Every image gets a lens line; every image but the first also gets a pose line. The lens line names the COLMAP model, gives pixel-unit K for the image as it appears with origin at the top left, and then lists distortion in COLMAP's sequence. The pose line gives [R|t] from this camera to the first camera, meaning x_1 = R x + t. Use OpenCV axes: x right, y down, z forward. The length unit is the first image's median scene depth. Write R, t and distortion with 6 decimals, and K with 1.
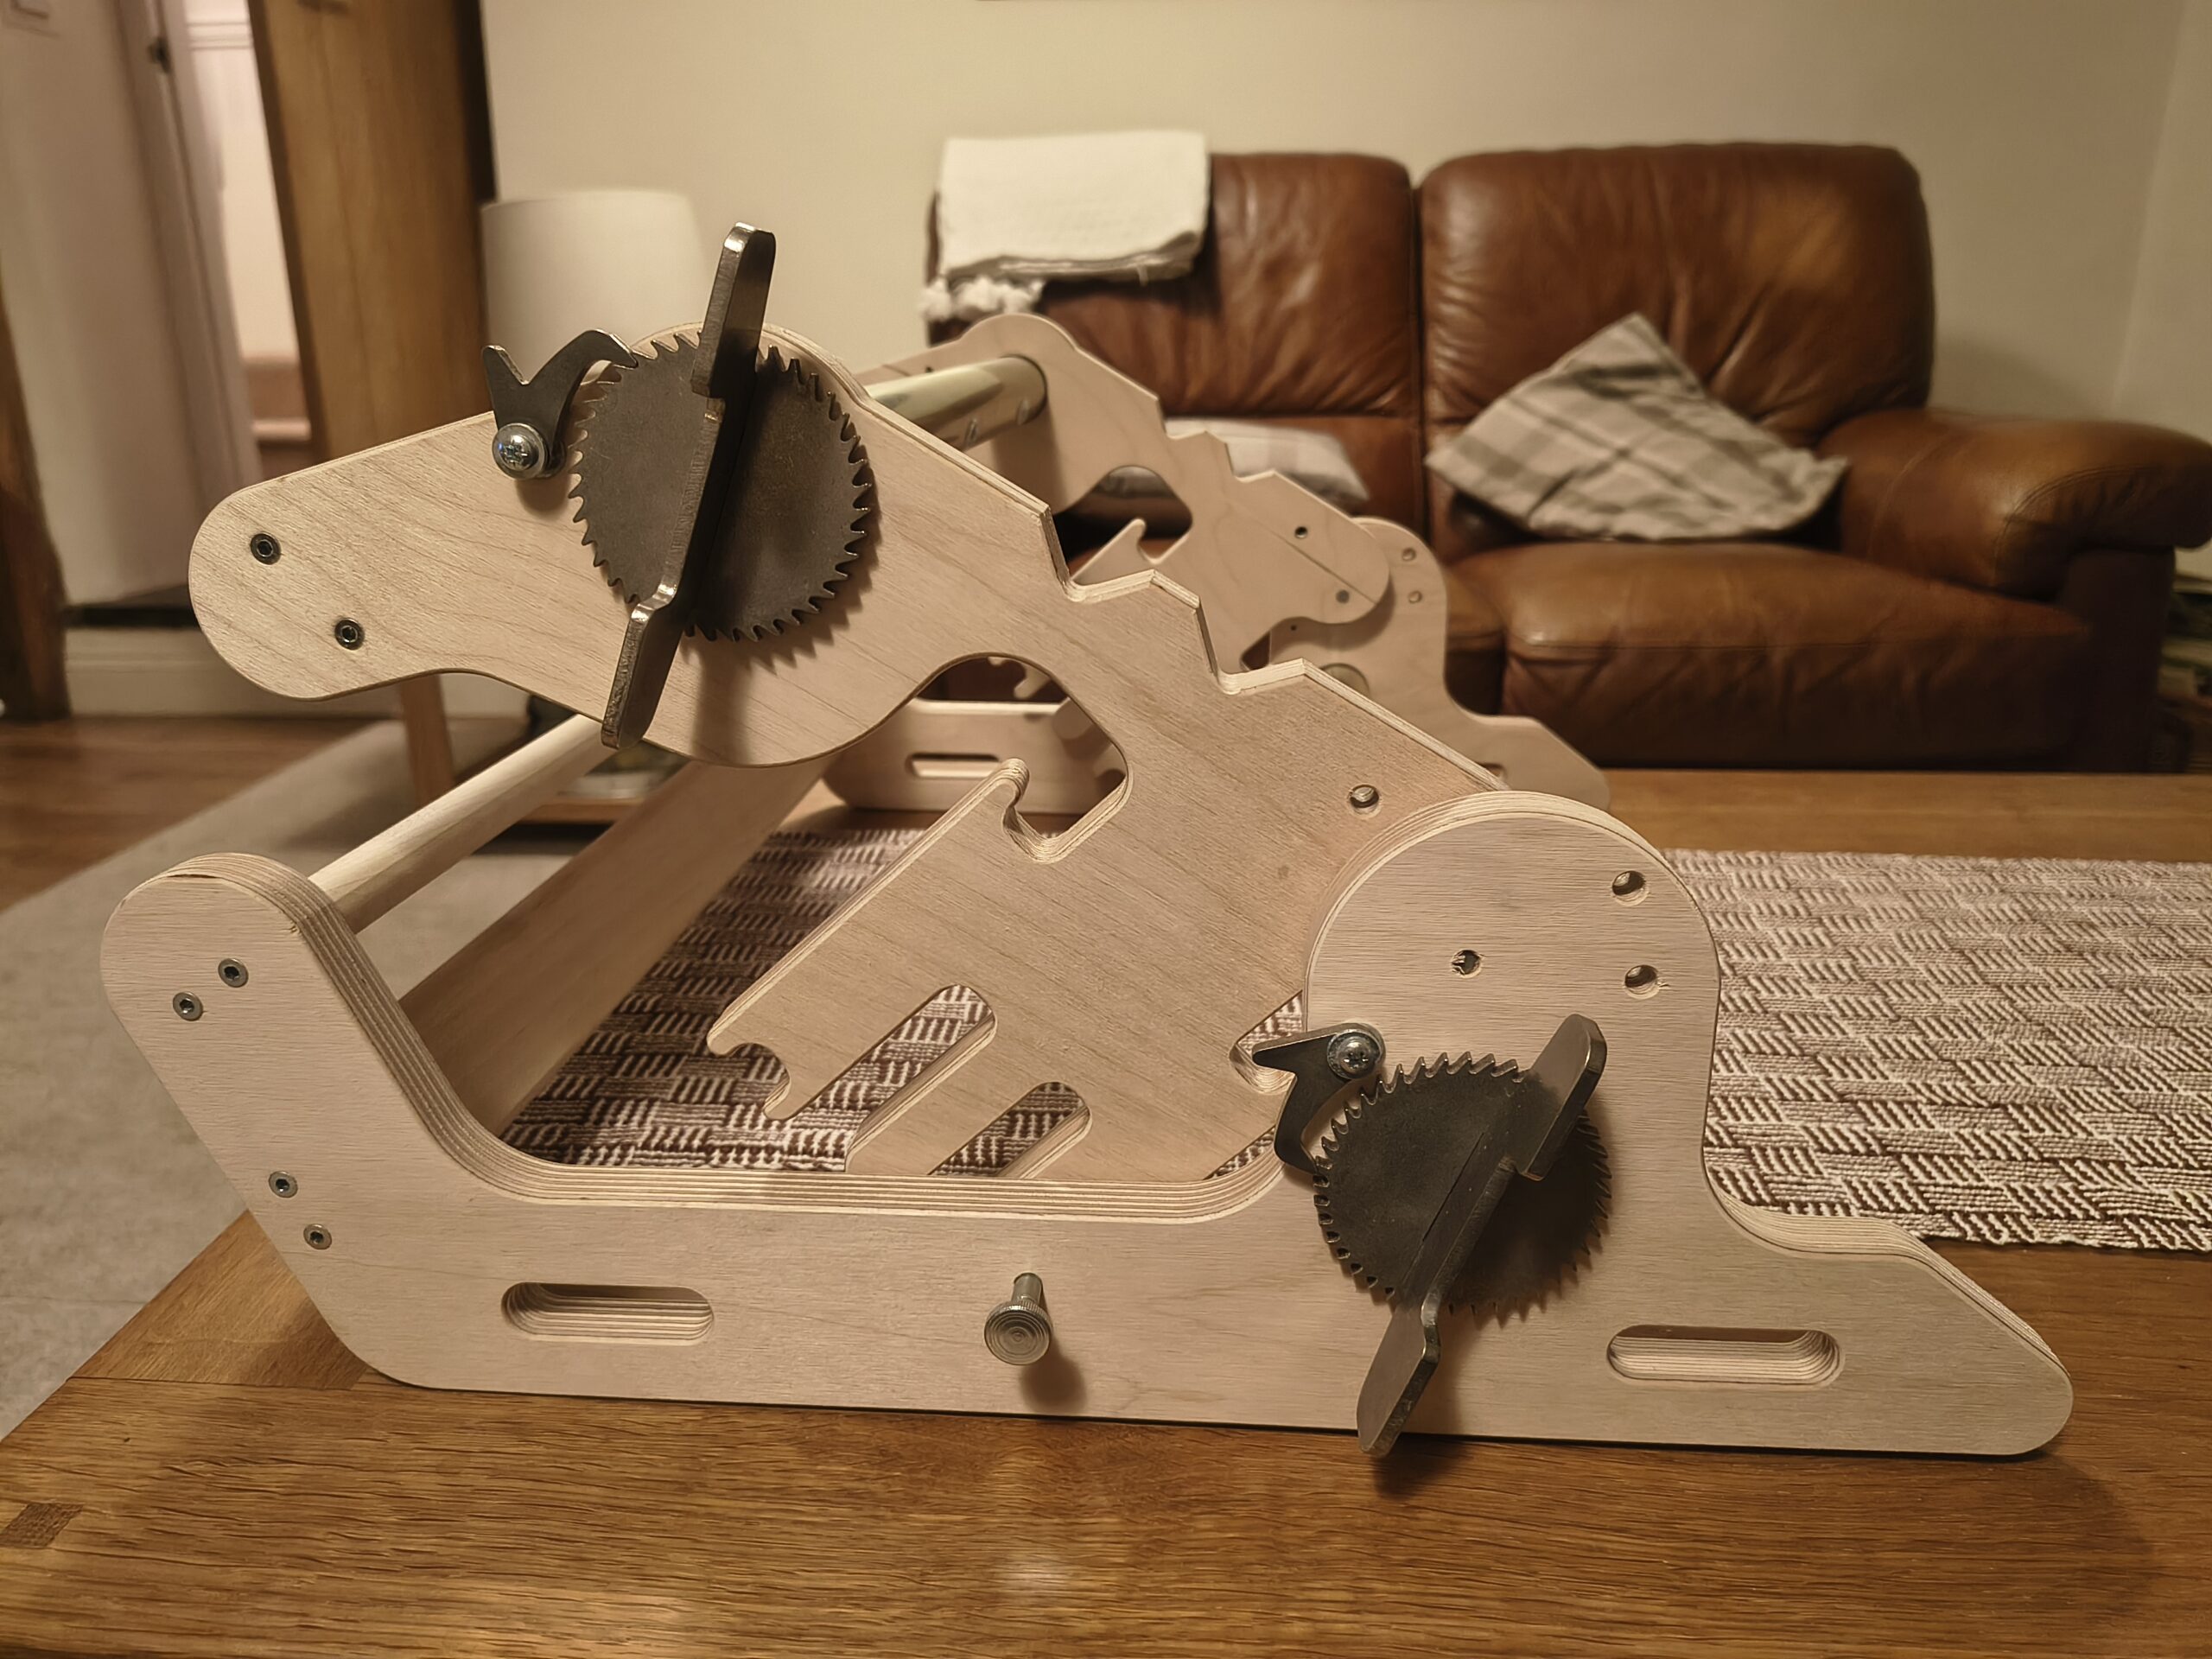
lens RADIAL K [[1544.9, 0, 1115.1], [0, 1544.9, 860.6], [0, 0, 1]] dist [-0.010234, -0.000188]
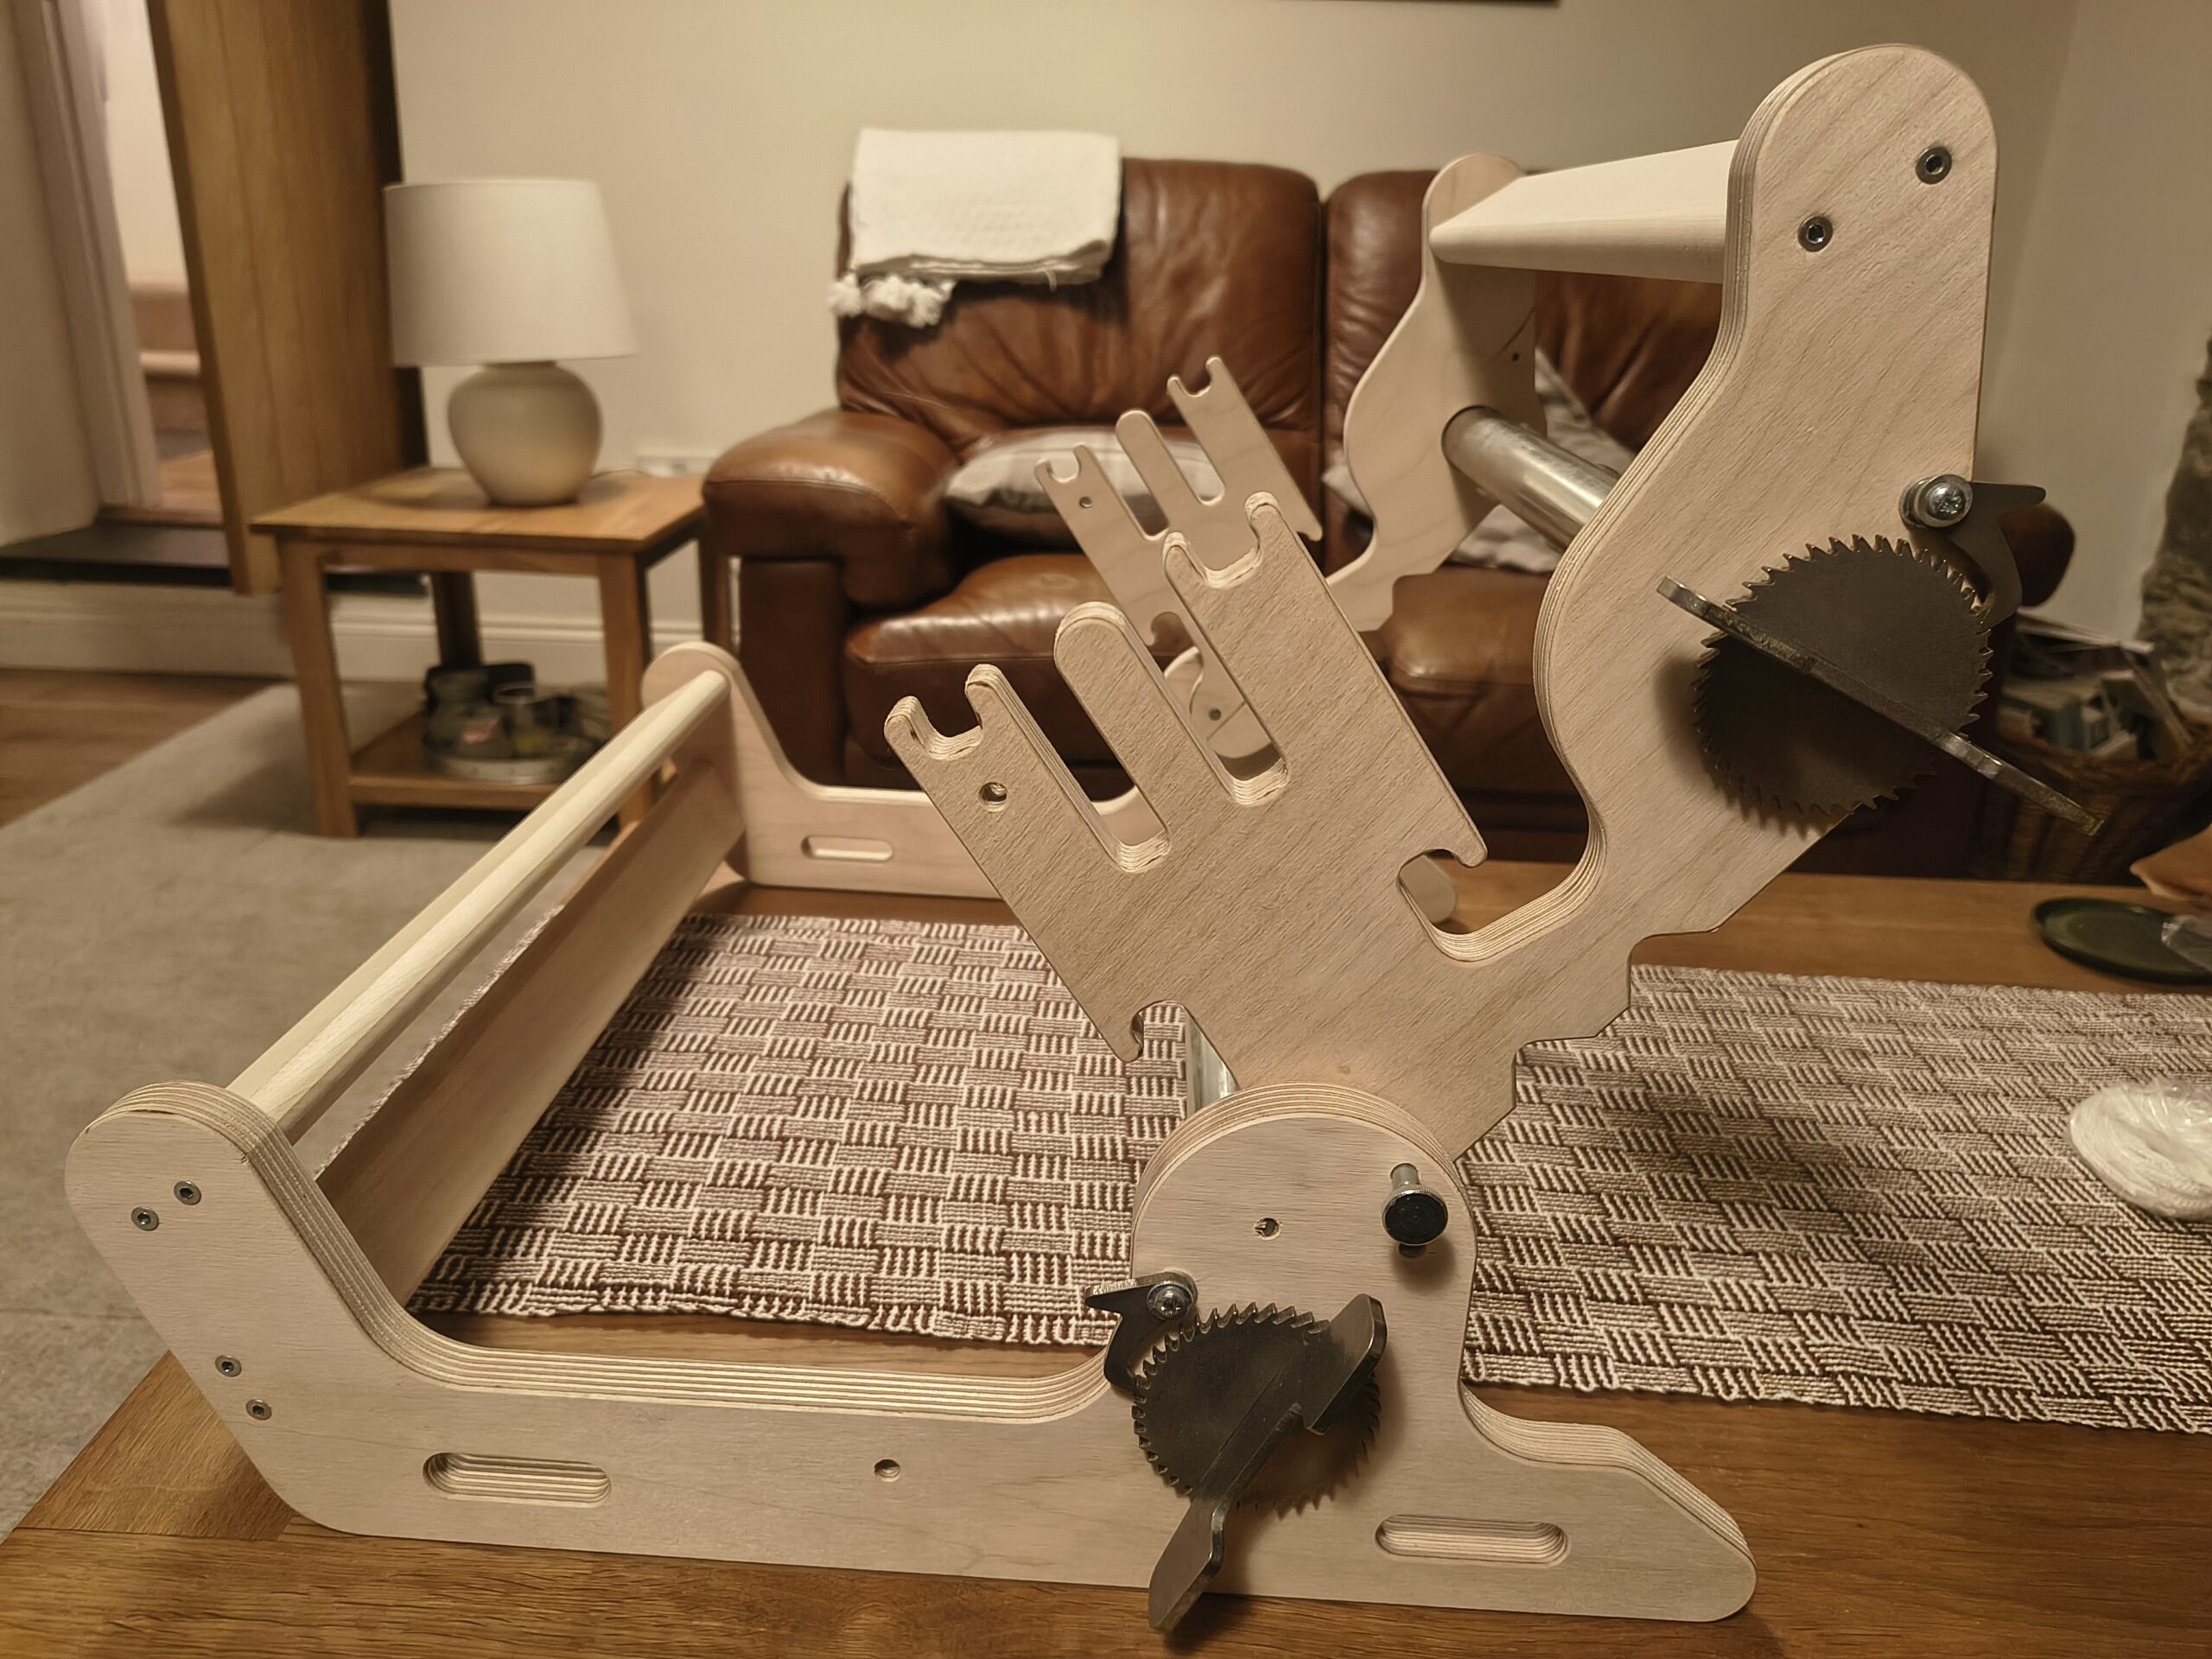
lens RADIAL K [[1534.0, 0, 1097.3], [0, 1534.0, 869.3], [0, 0, 1]] dist [-0.002035, -0.003200]
pose [[0.998314, 0.027044, 0.051354, 0.025170], [-0.029409, 0.998515, 0.045863, -0.163973], [-0.050038, -0.047296, 0.997627, -0.095264]]
